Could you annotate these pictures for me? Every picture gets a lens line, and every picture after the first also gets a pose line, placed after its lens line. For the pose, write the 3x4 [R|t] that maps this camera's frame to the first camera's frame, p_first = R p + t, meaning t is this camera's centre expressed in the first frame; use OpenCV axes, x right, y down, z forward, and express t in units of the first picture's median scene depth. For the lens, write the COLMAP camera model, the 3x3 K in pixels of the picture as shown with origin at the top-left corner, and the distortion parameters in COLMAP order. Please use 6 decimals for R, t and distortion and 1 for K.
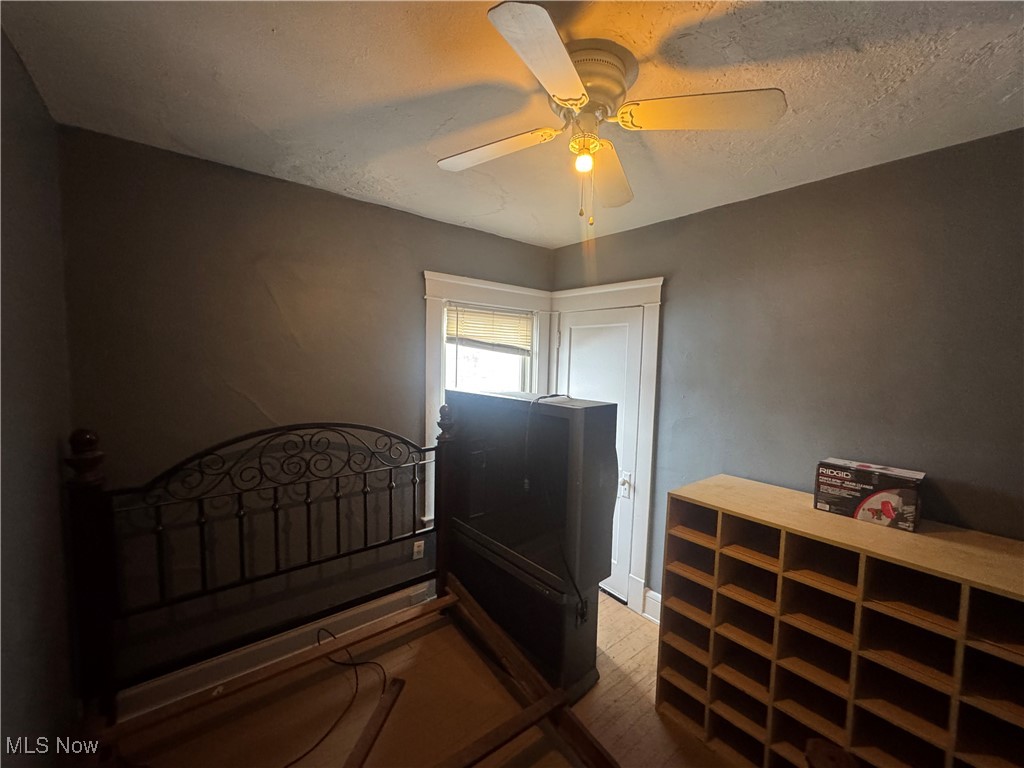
lens RADIAL K [[409.2, 0, 512.0], [0, 409.2, 384.0], [0, 0, 1]] dist [-0.001848, 0.000338]
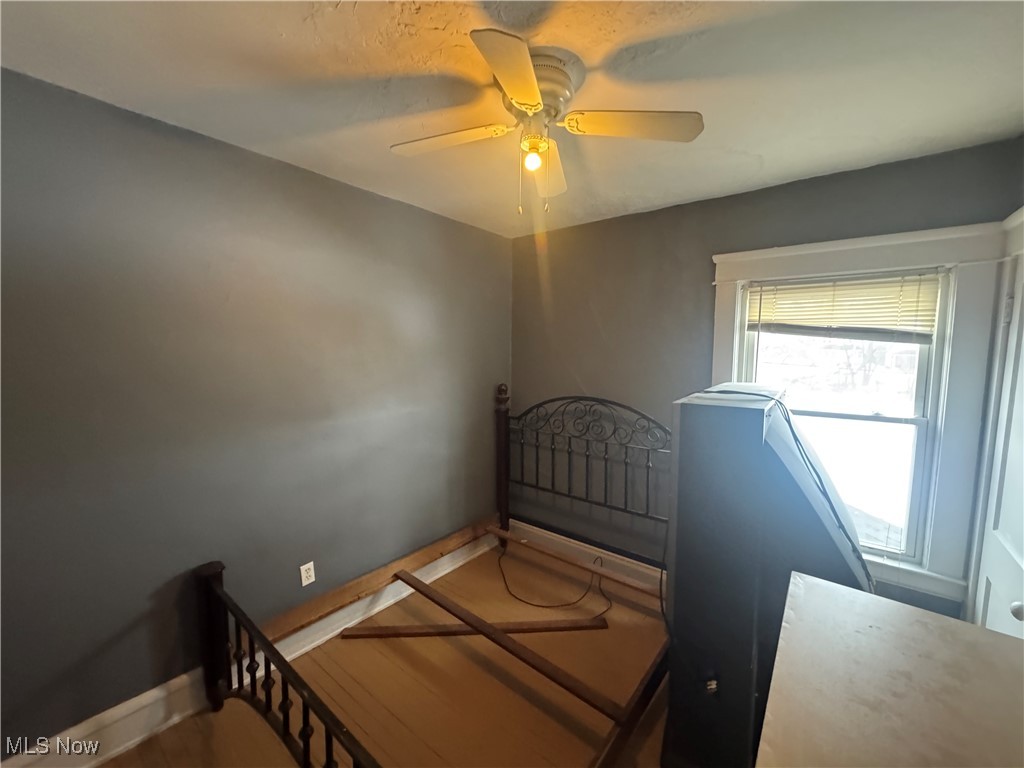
lens RADIAL K [[409.2, 0, 512.0], [0, 409.2, 384.0], [0, 0, 1]] dist [-0.001848, 0.000338]
pose [[0.215320, 0.065260, -0.974360, 0.707321], [-0.067362, 0.996380, 0.051849, -0.000486], [0.974217, 0.054471, 0.218937, 0.409689]]
